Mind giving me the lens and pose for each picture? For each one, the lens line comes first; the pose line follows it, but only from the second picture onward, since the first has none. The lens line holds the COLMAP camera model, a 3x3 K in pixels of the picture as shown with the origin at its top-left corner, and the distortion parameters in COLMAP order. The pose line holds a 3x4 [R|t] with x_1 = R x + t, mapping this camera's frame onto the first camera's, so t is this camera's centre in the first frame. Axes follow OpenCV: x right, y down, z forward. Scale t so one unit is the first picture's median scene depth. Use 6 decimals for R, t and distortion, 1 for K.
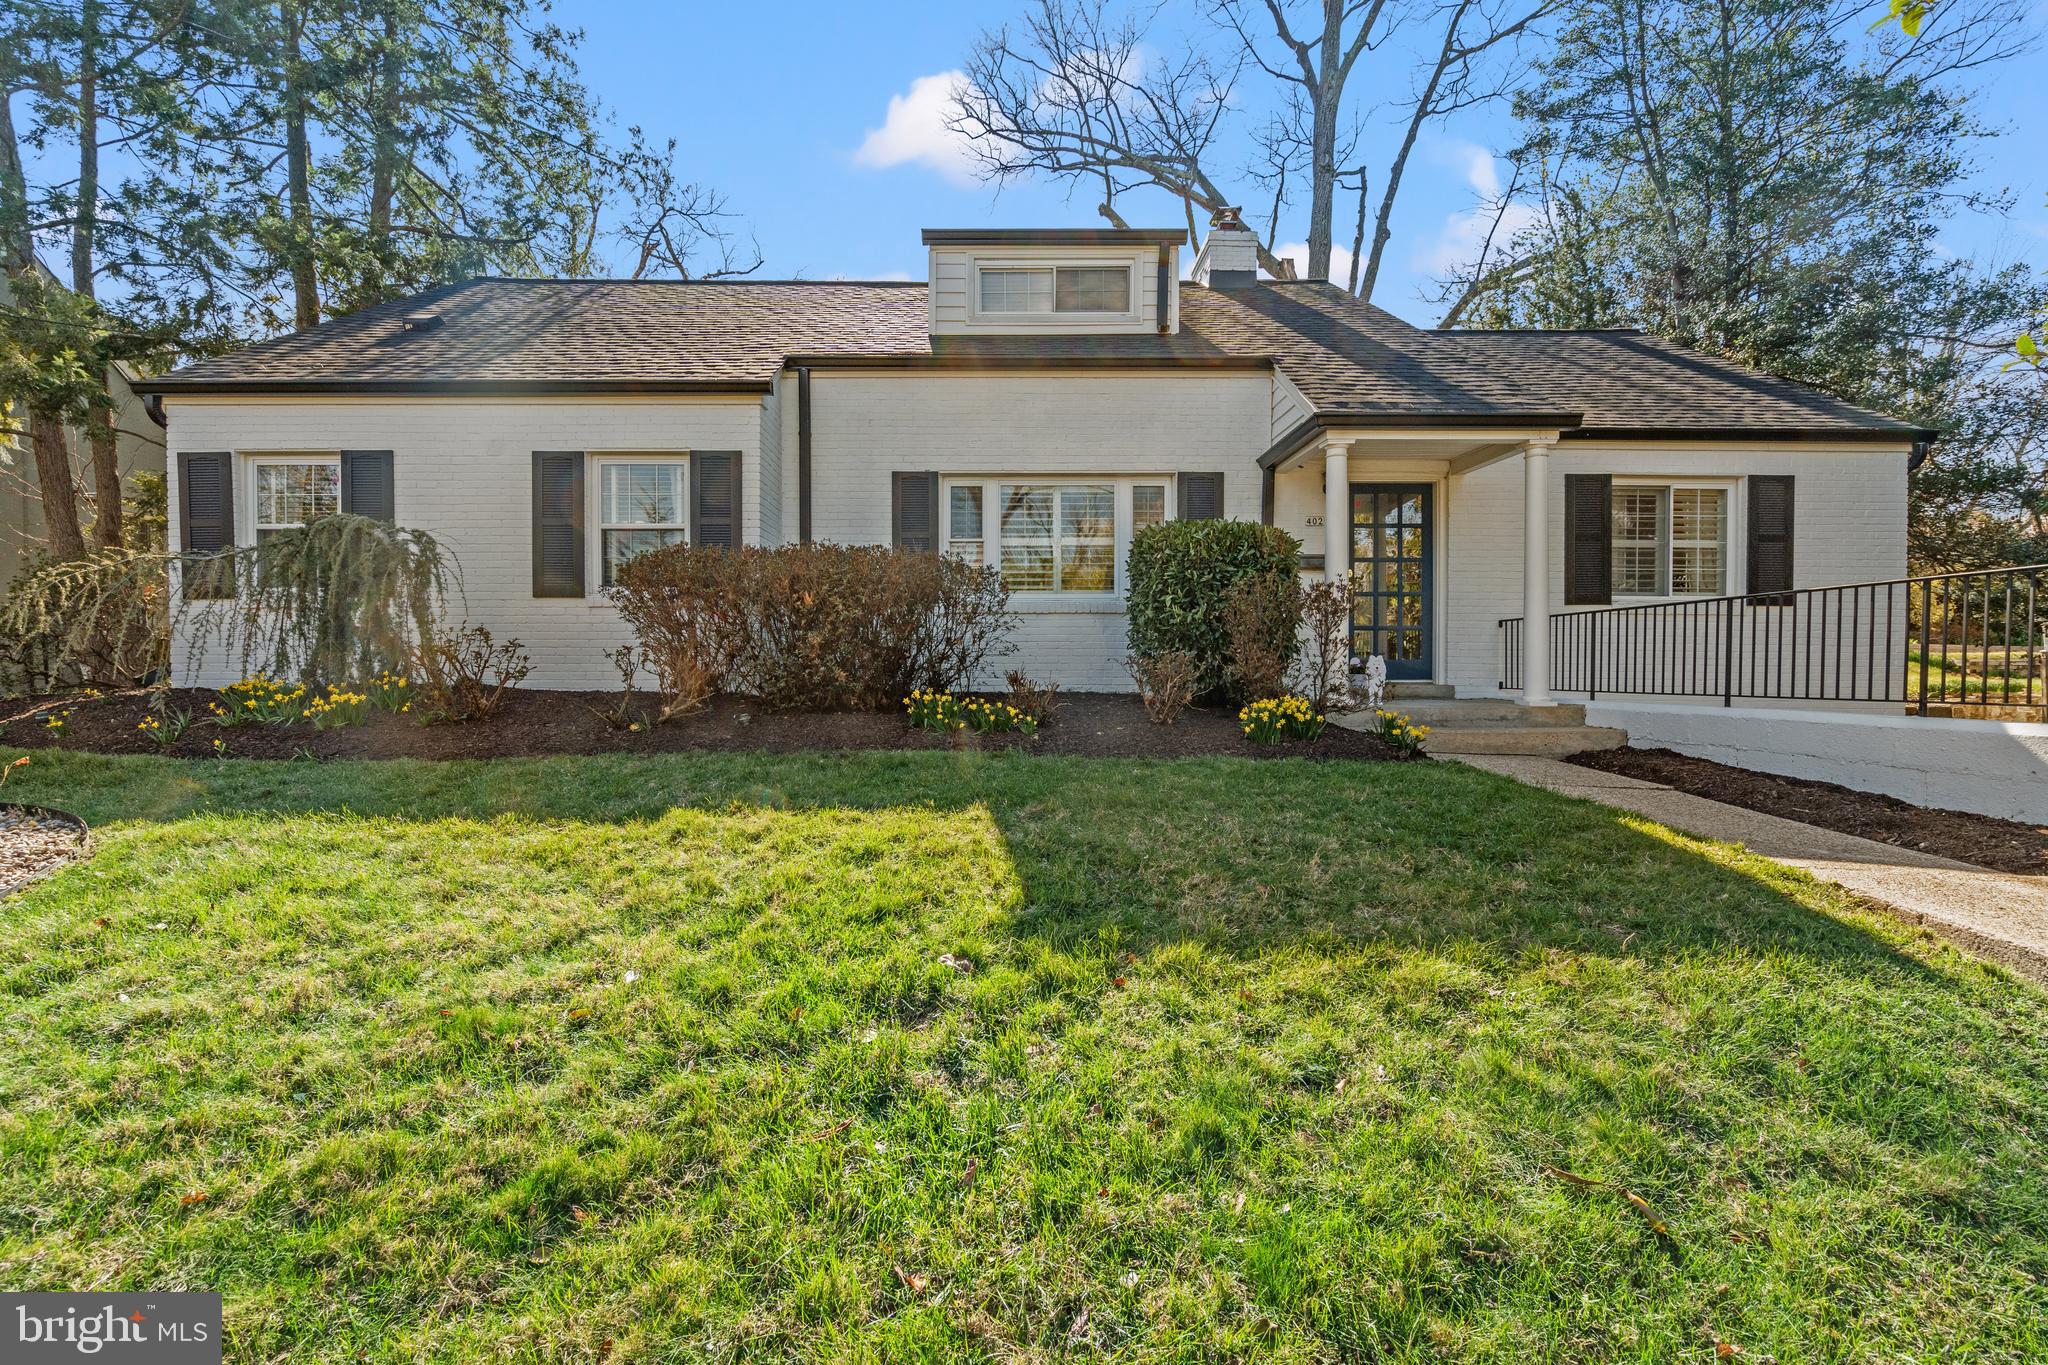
lens RADIAL K [[904.7, 0, 1014.3], [0, 904.7, 667.0], [0, 0, 1]] dist [-0.001298, 0.000041]
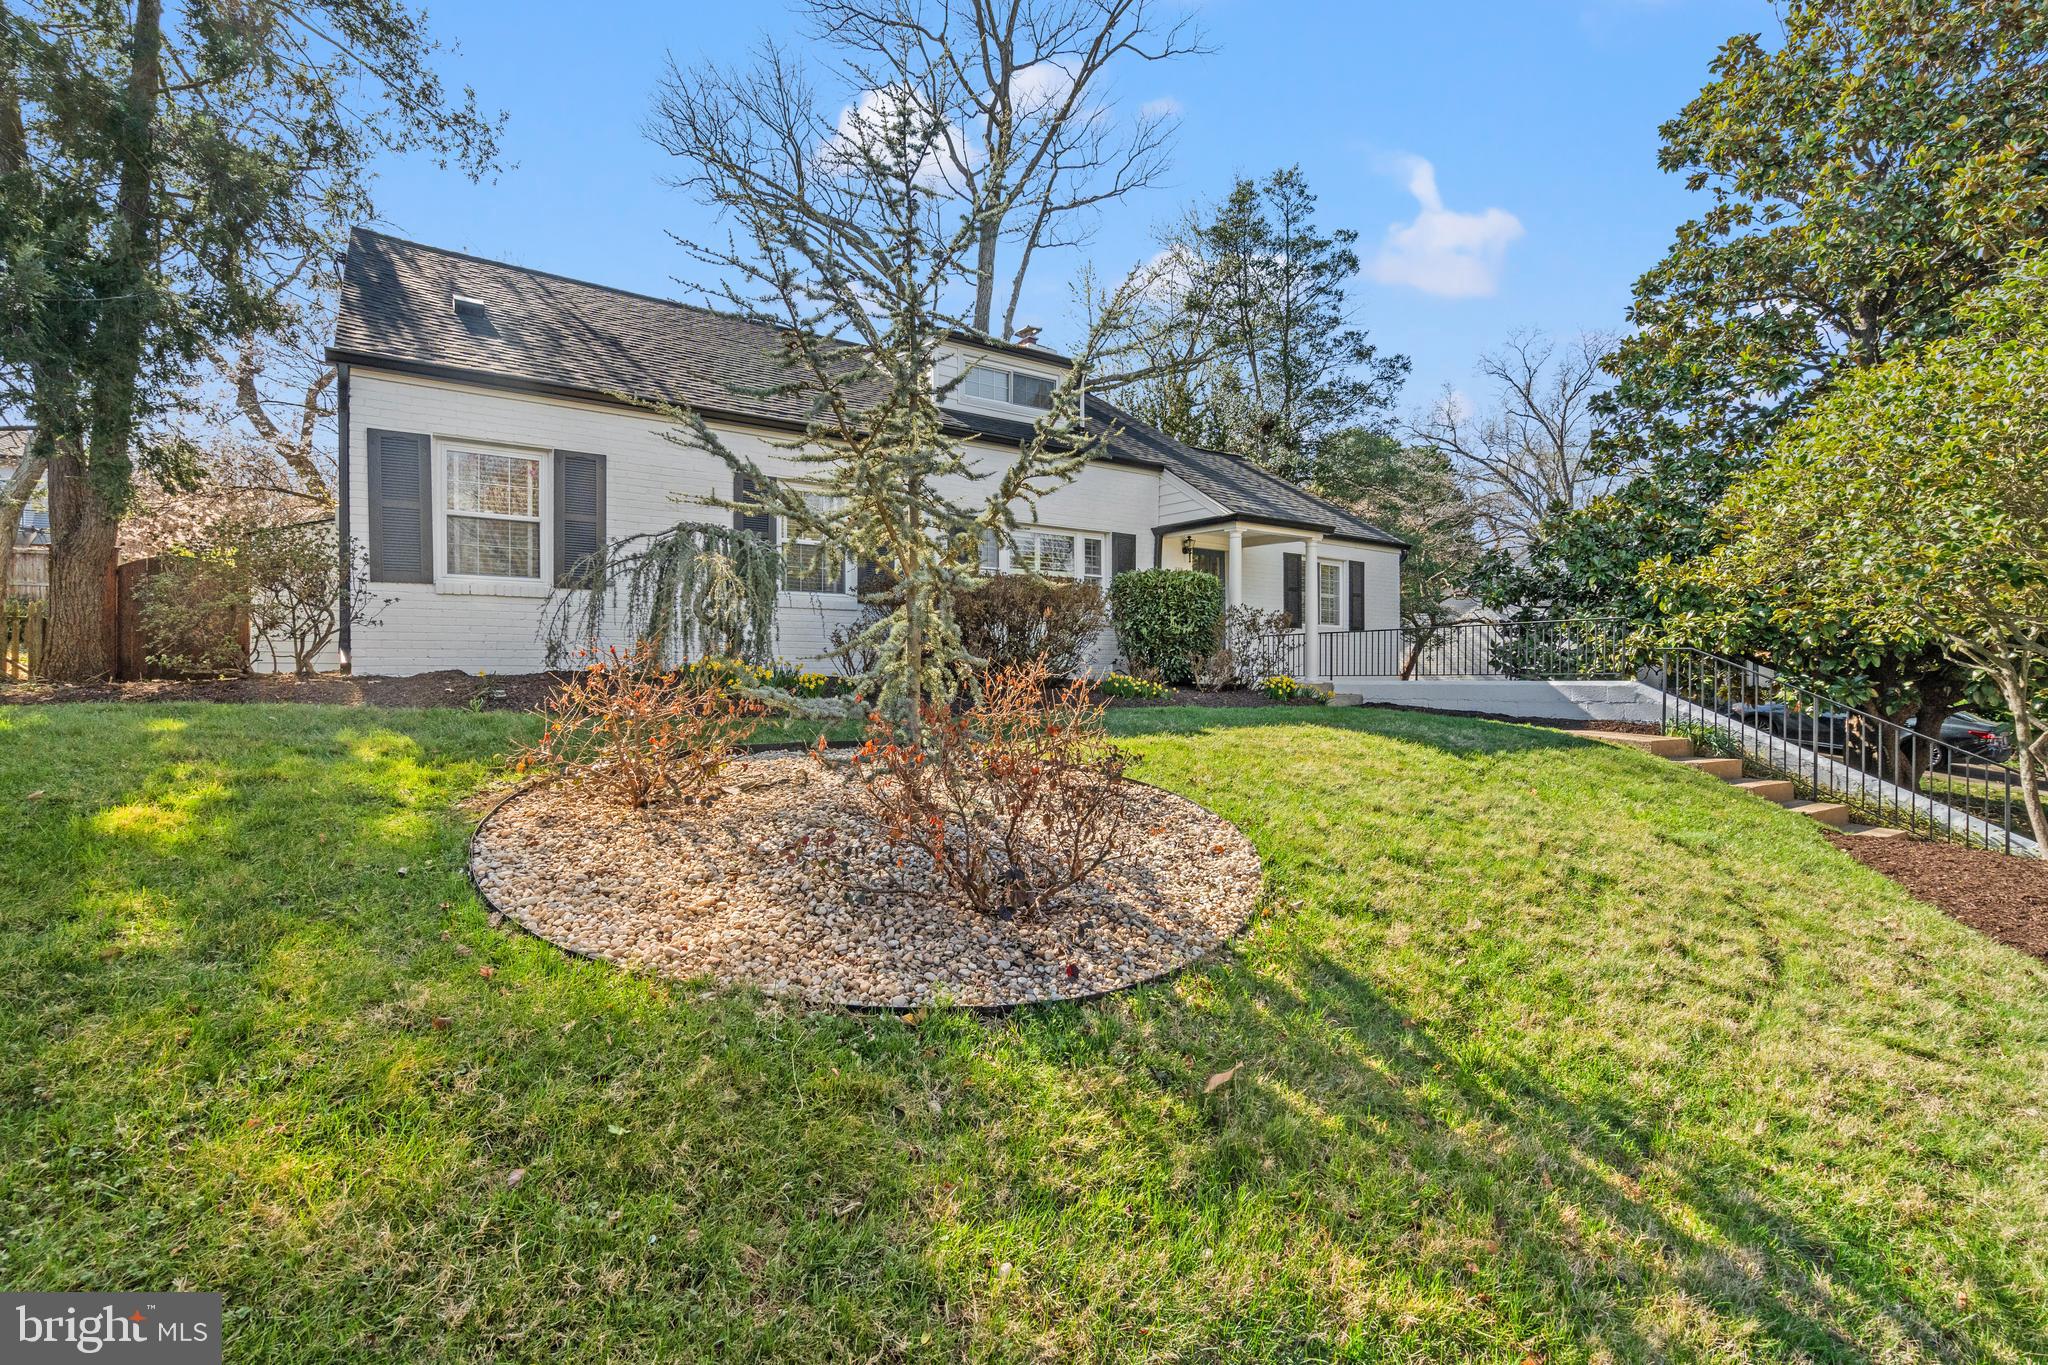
lens RADIAL K [[904.7, 0, 1014.3], [0, 904.7, 667.0], [0, 0, 1]] dist [-0.001298, 0.000041]
pose [[0.832115, 0.004260, 0.554587, -0.771127], [0.003412, 0.999912, -0.012800, 0.027649], [-0.554593, 0.012543, 0.832027, -0.155345]]
